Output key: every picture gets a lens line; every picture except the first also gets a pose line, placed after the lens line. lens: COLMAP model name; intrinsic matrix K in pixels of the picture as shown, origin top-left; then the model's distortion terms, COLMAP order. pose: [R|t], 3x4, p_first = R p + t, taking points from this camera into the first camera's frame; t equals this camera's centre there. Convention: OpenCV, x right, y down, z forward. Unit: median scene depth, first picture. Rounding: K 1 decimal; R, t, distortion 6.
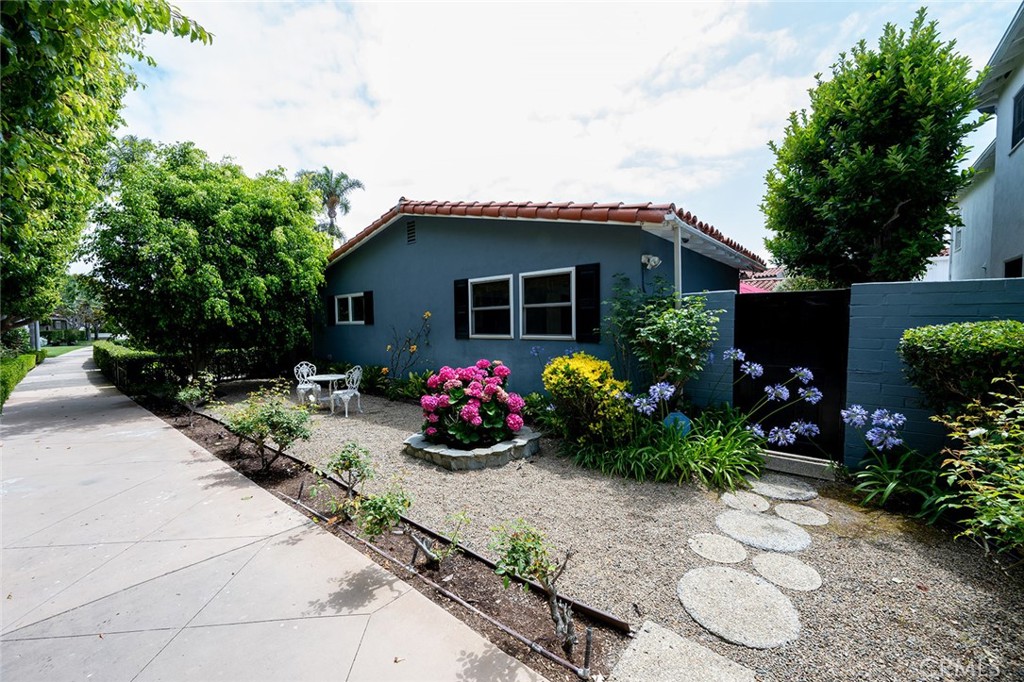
lens RADIAL K [[406.4, 0, 512.0], [0, 406.4, 341.0], [0, 0, 1]] dist [-0.000525, -0.000077]
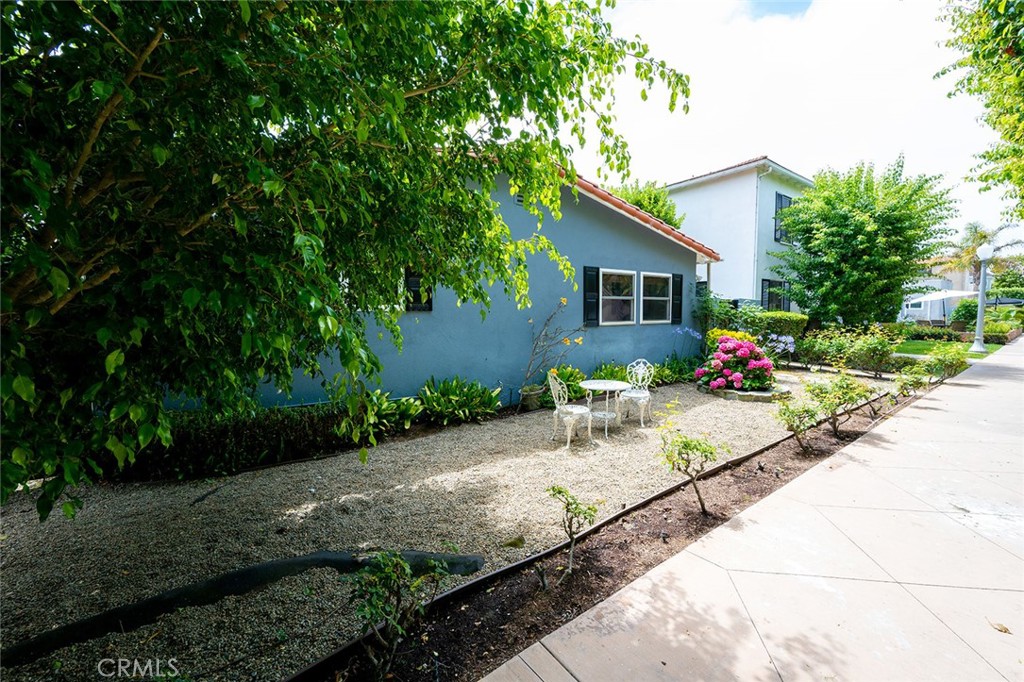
lens RADIAL K [[406.4, 0, 512.0], [0, 406.4, 341.0], [0, 0, 1]] dist [-0.000525, -0.000077]
pose [[0.246315, -0.044279, 0.968178, -1.266264], [0.053698, 0.998045, 0.031984, -0.014119], [-0.967701, 0.044111, 0.248212, 1.054019]]
